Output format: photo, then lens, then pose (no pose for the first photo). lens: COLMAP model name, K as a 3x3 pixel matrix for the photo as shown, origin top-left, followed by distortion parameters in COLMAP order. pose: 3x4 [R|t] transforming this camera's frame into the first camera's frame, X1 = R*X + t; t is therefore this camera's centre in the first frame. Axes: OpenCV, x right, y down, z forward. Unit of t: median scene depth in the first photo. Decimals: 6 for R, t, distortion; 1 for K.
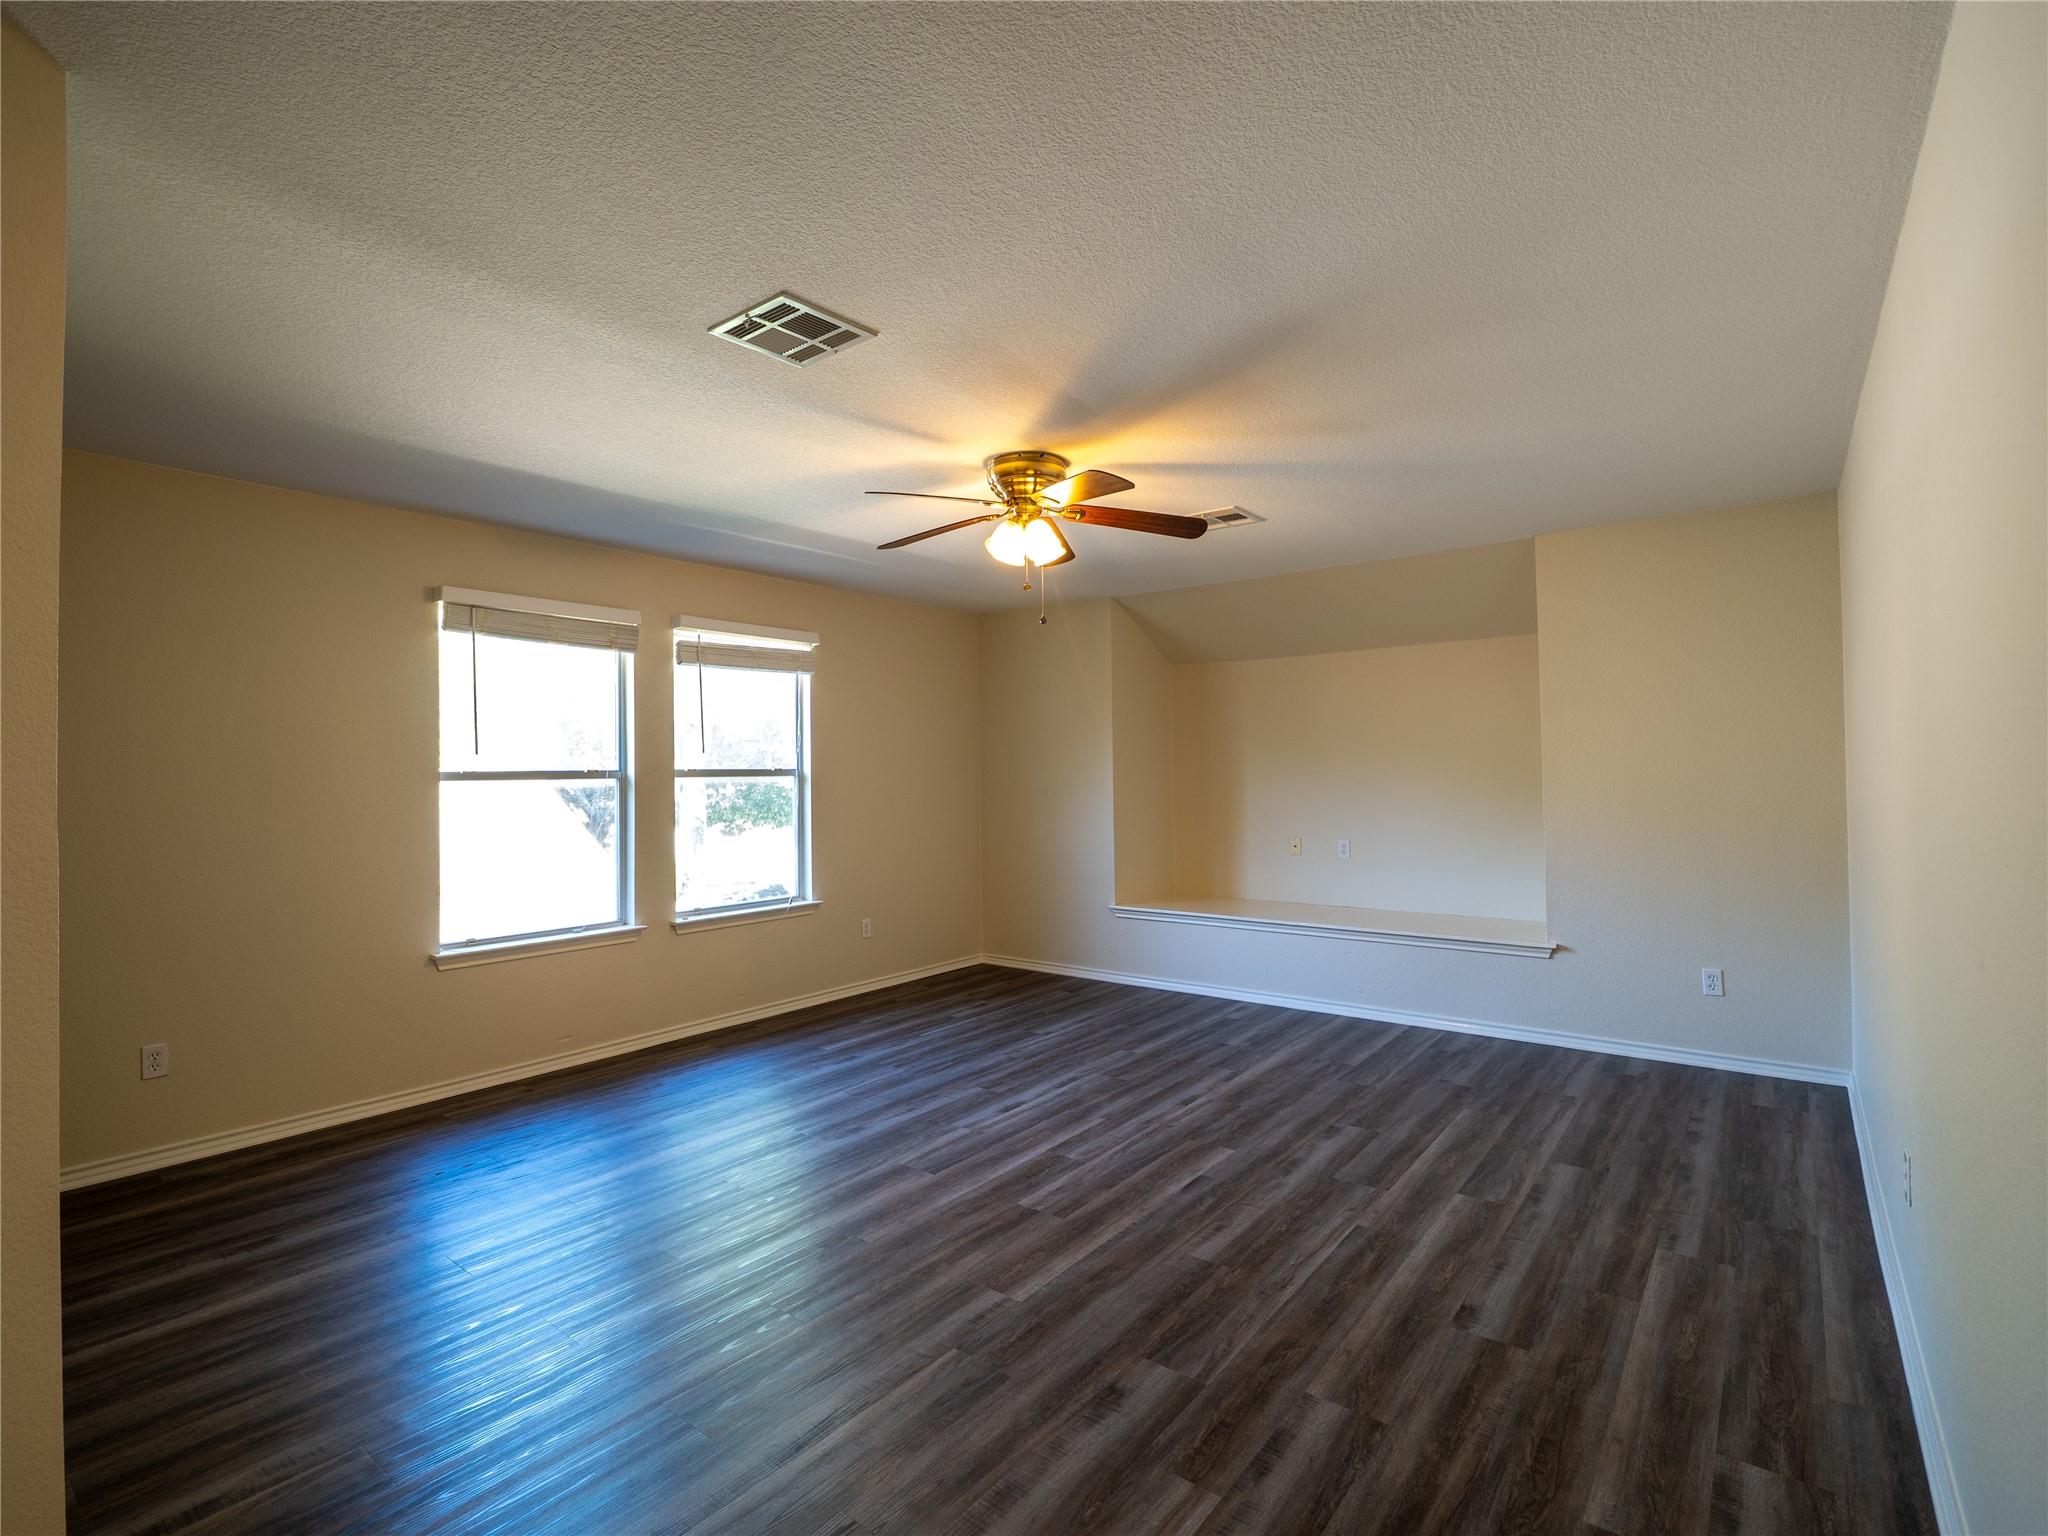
lens RADIAL K [[983.3, 0, 1022.5], [0, 983.3, 766.9], [0, 0, 1]] dist [-0.005928, -0.004223]
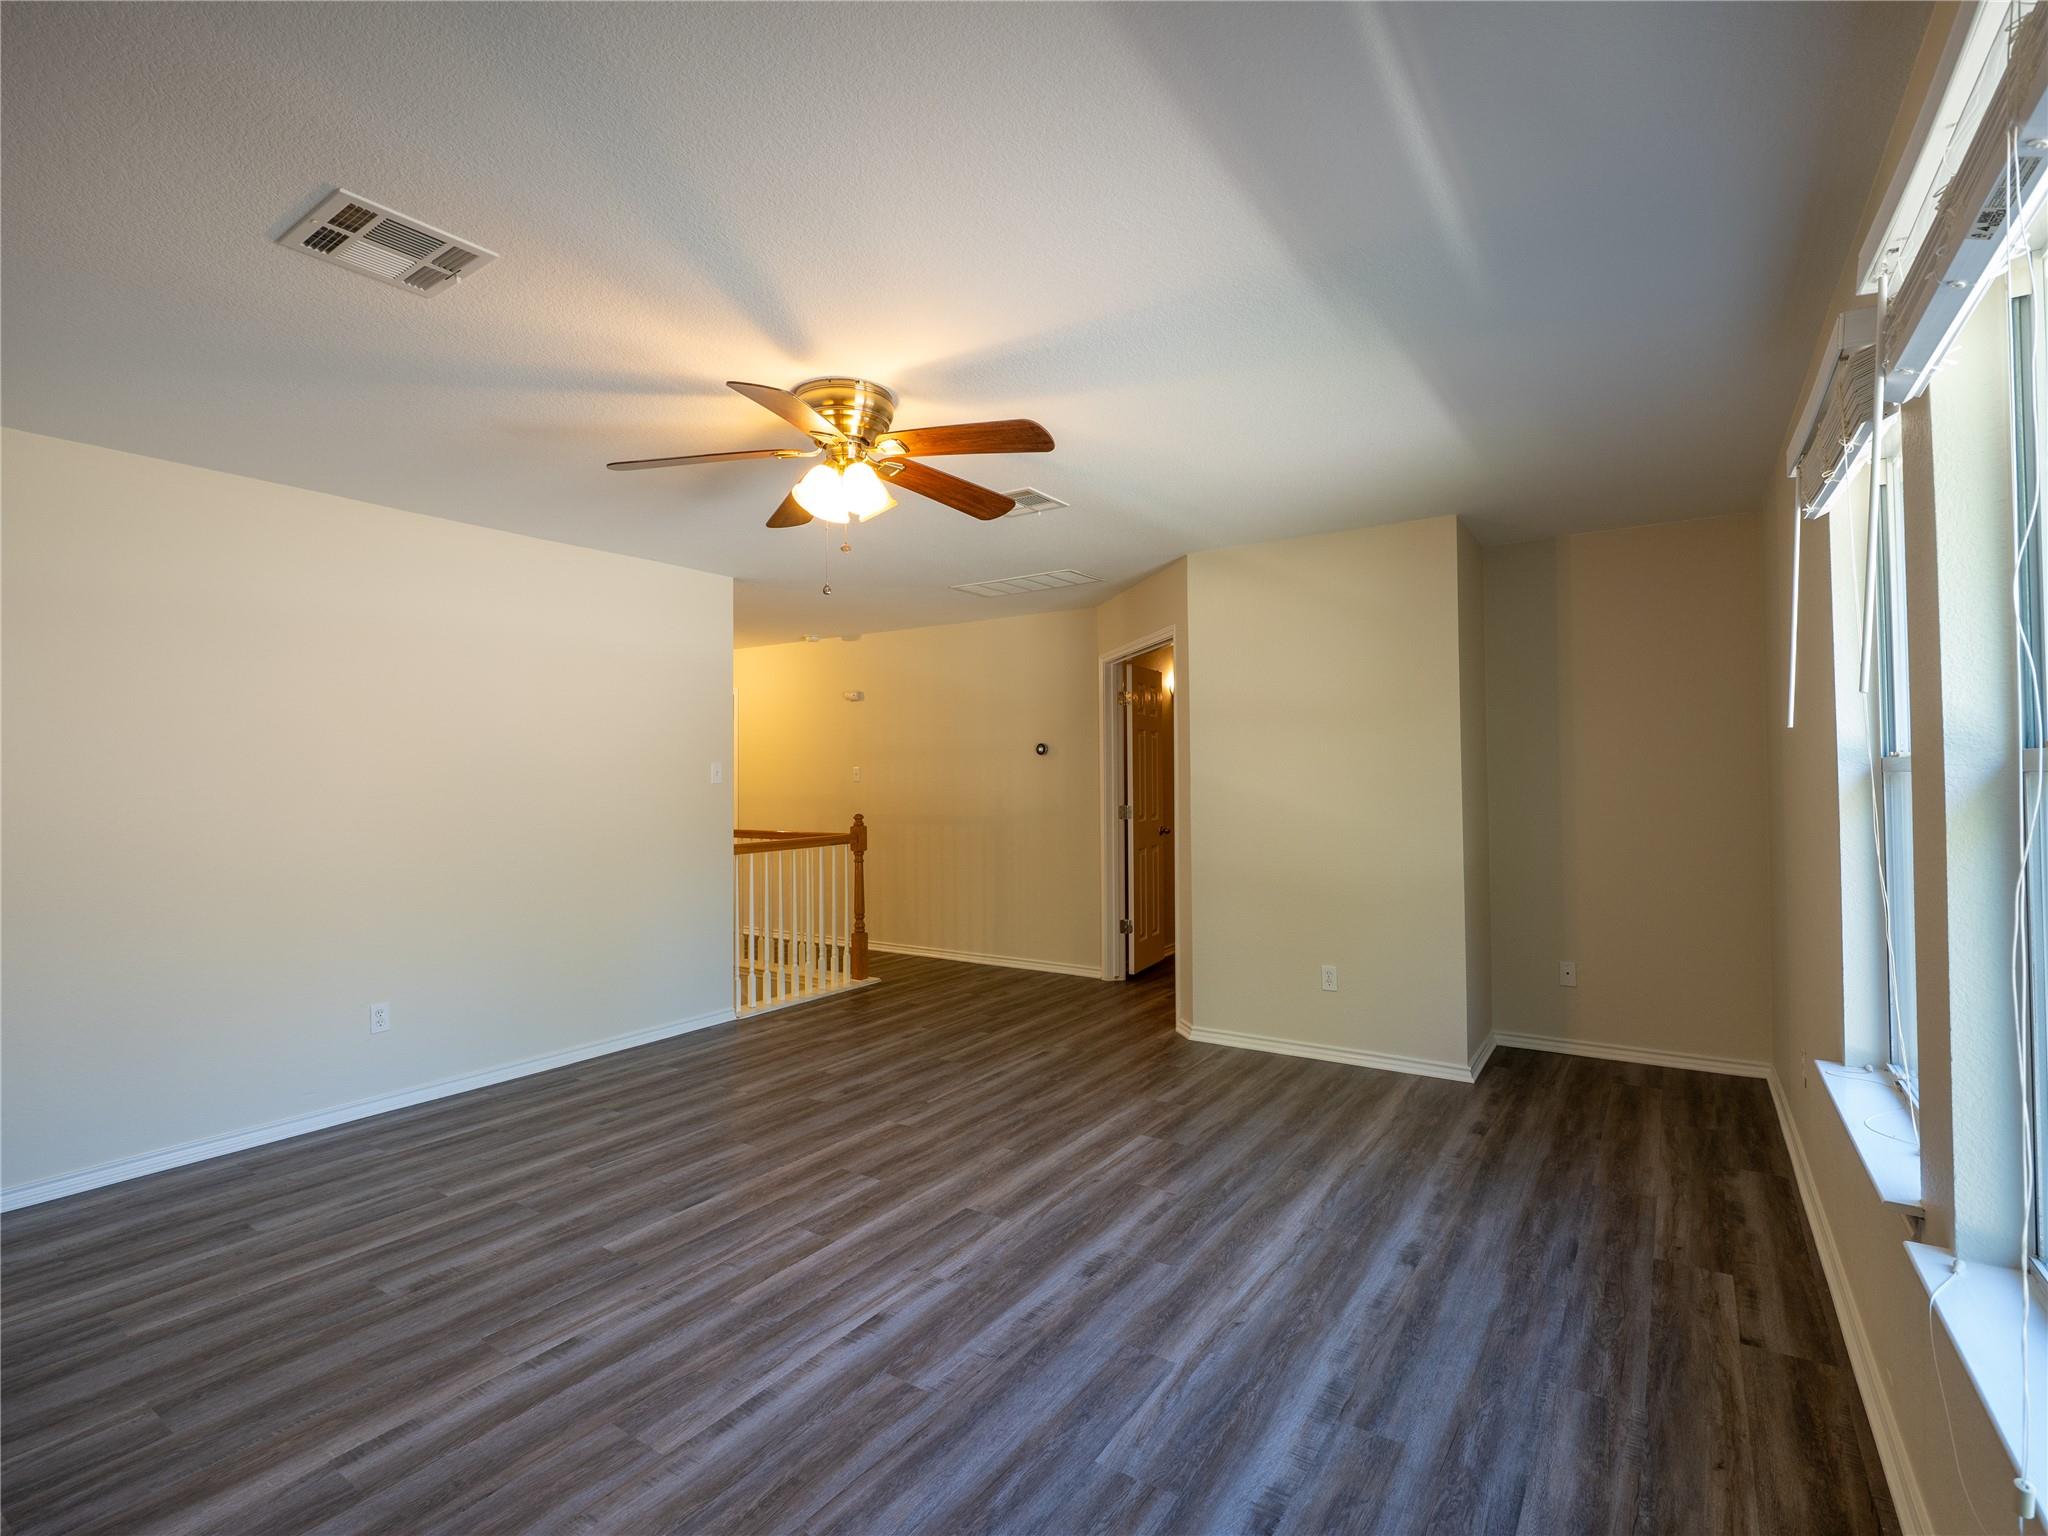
lens RADIAL K [[983.3, 0, 1026.9], [0, 983.3, 767.5], [0, 0, 1]] dist [-0.005928, -0.004223]
pose [[-0.996877, 0.018422, -0.076786, -0.080172], [0.019310, 0.999755, -0.010838, 0.008990], [0.076567, -0.012287, -0.996989, 1.855146]]
